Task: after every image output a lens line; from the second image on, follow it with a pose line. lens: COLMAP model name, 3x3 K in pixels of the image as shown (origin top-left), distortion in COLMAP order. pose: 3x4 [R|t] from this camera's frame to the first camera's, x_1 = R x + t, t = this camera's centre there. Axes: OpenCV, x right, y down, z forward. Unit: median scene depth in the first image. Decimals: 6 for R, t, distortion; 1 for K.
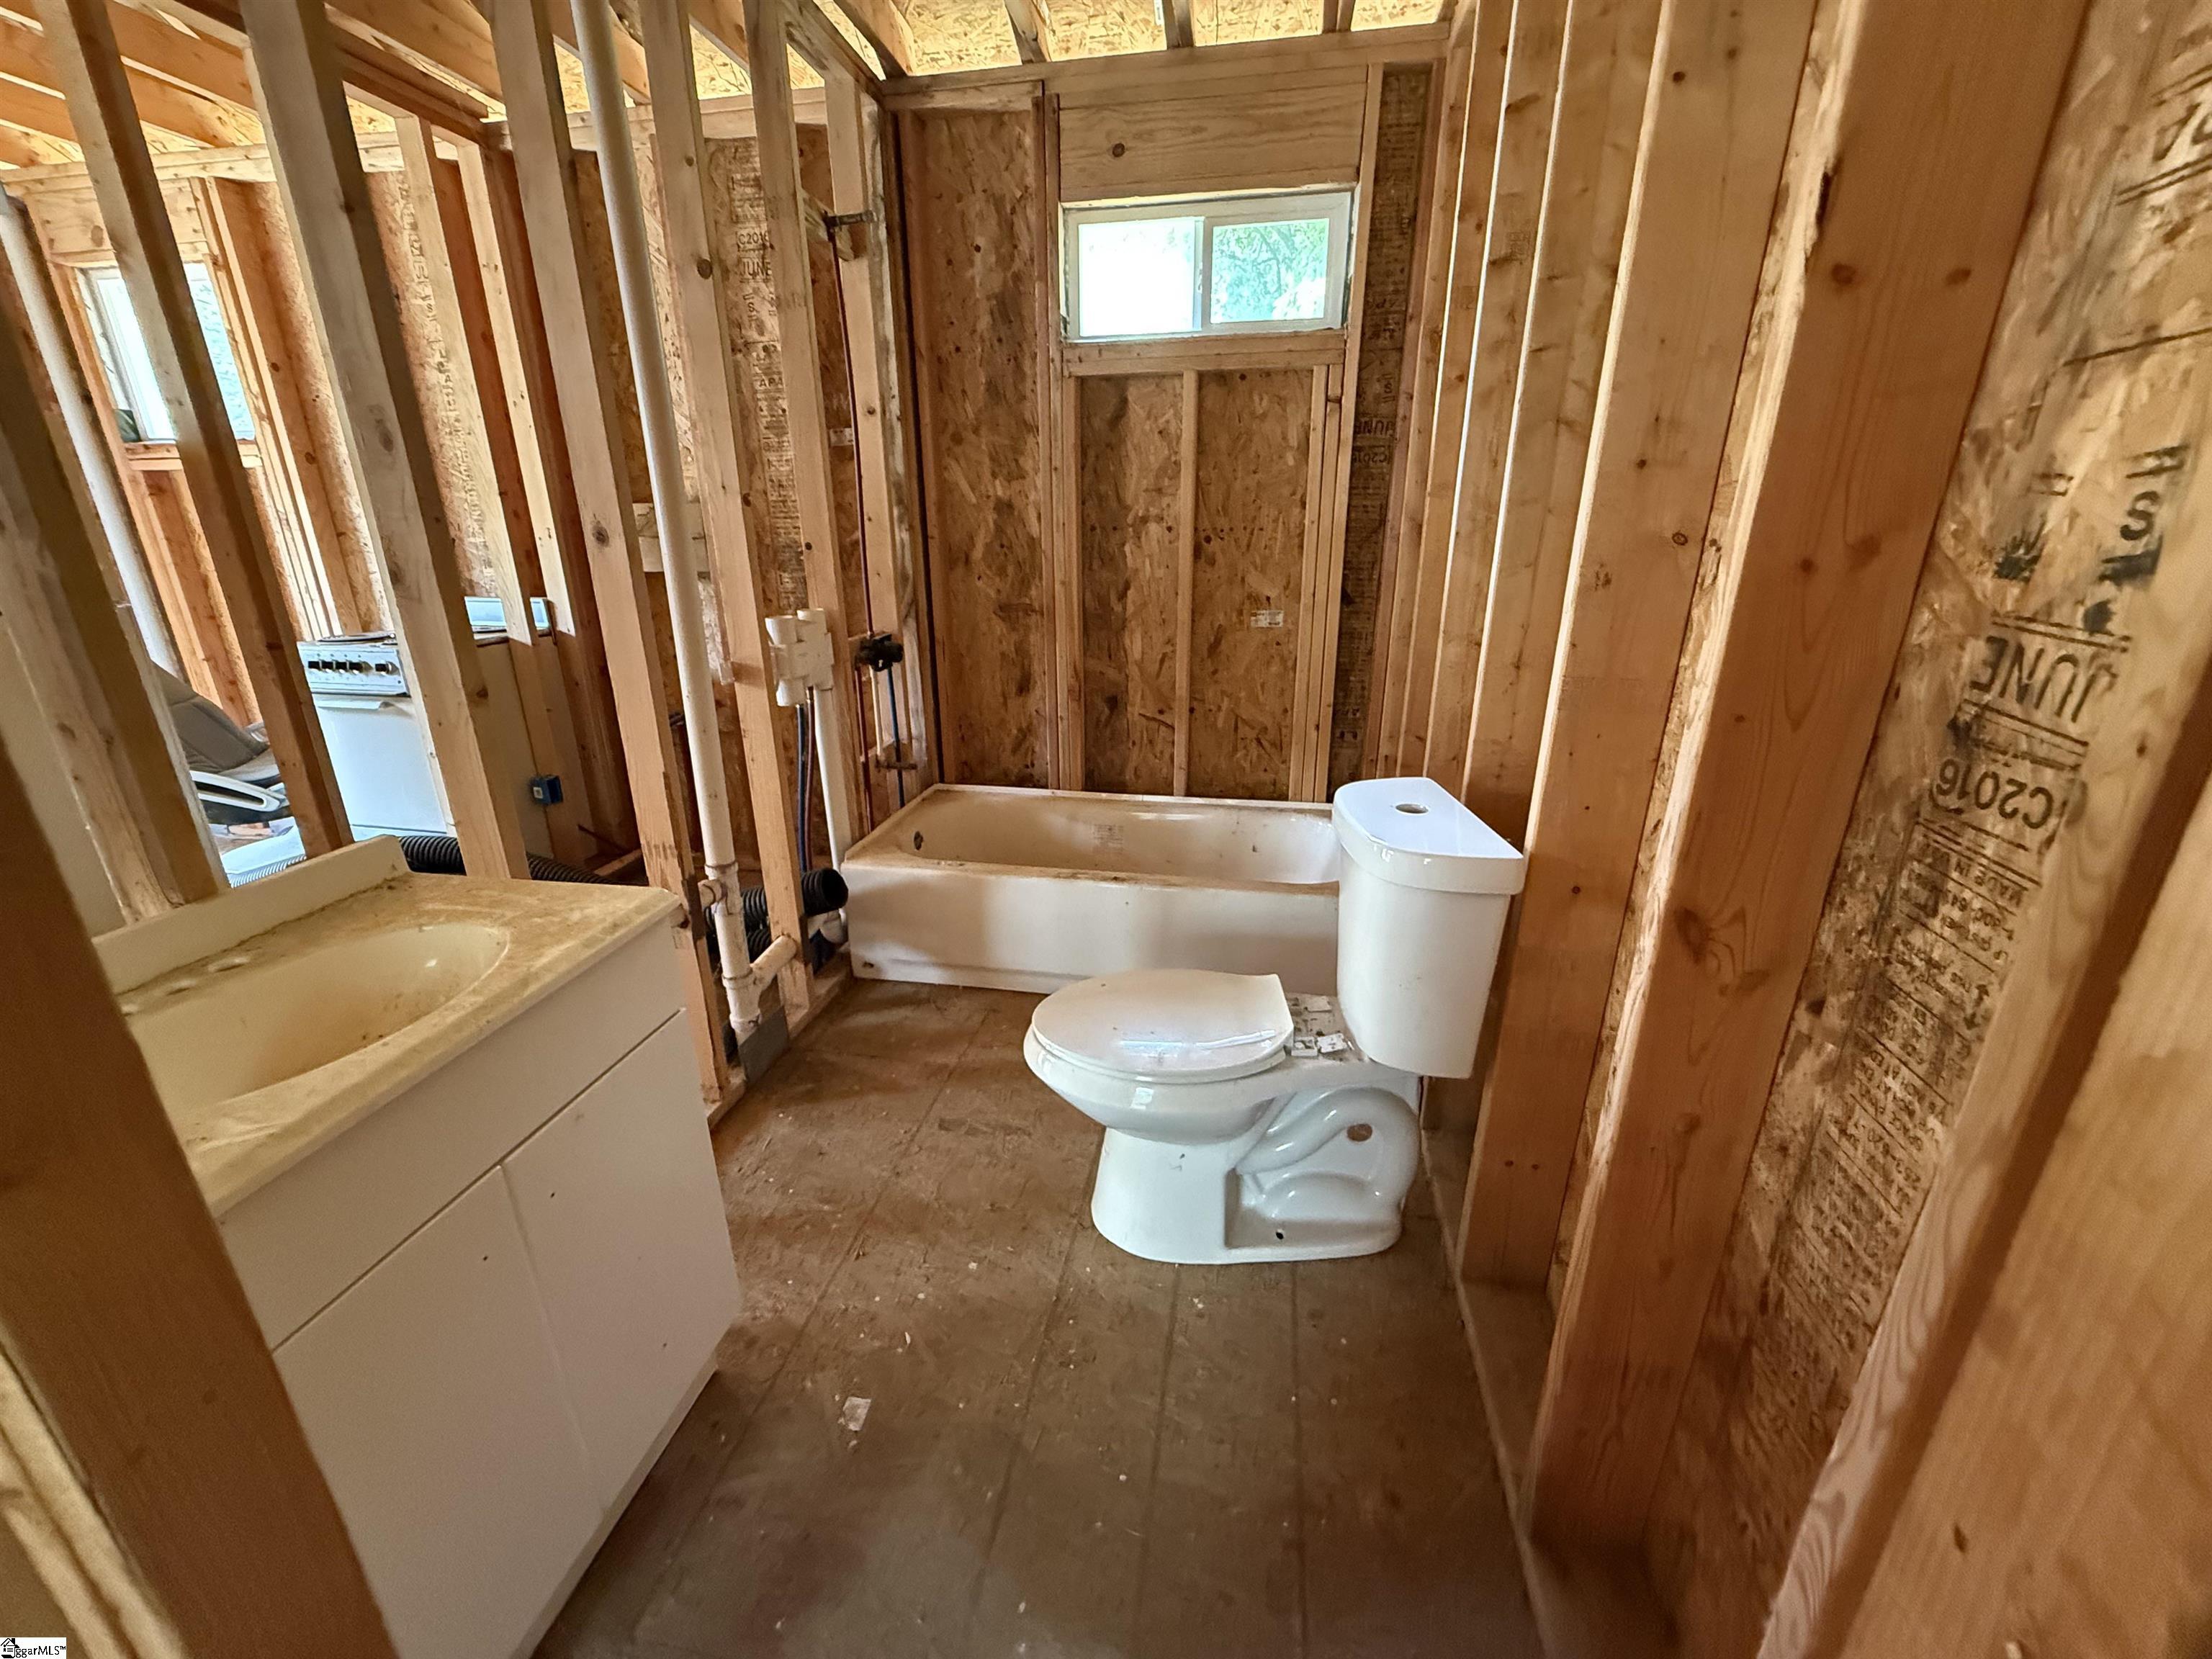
lens RADIAL K [[881.9, 0, 1102.8], [0, 881.9, 829.4], [0, 0, 1]] dist [-0.000749, -0.000630]
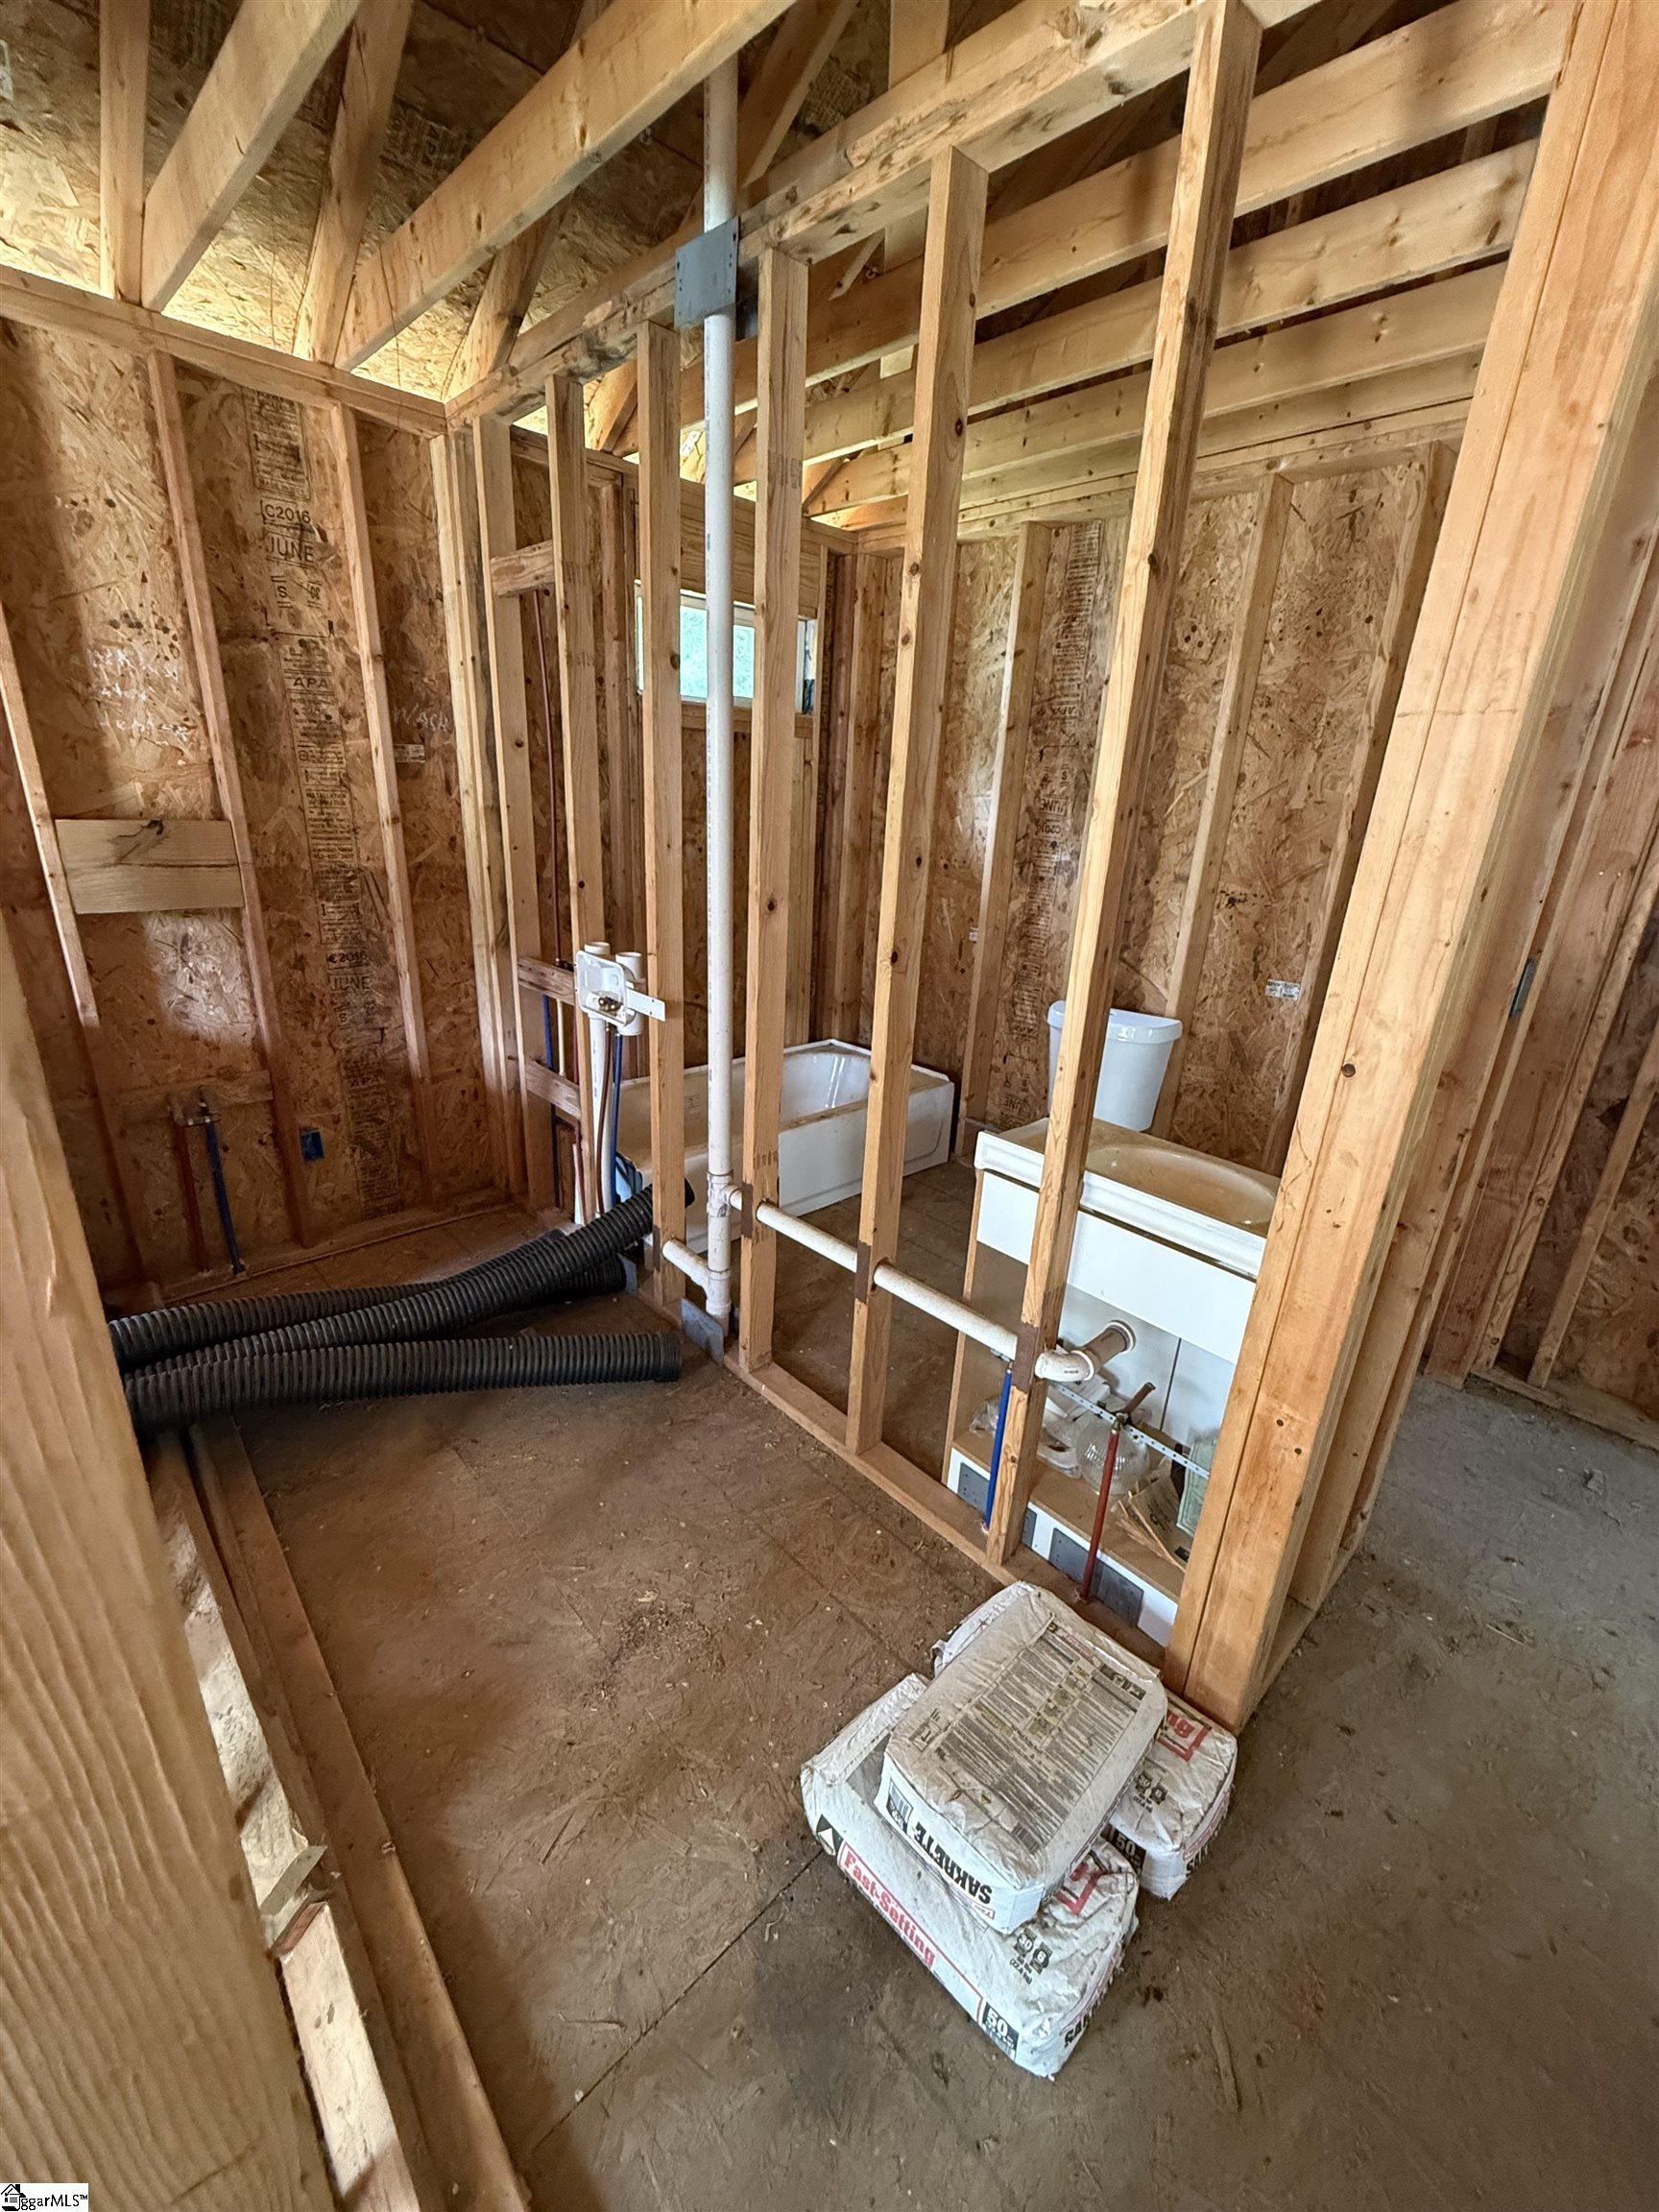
lens RADIAL K [[881.9, 0, 828.8], [0, 881.9, 1109.0], [0, 0, 1]] dist [-0.000749, -0.000630]
pose [[0.587929, -0.246522, 0.770433, -0.850532], [0.220787, 0.965171, 0.140348, -0.117484], [-0.778199, 0.087587, 0.621881, 0.112299]]
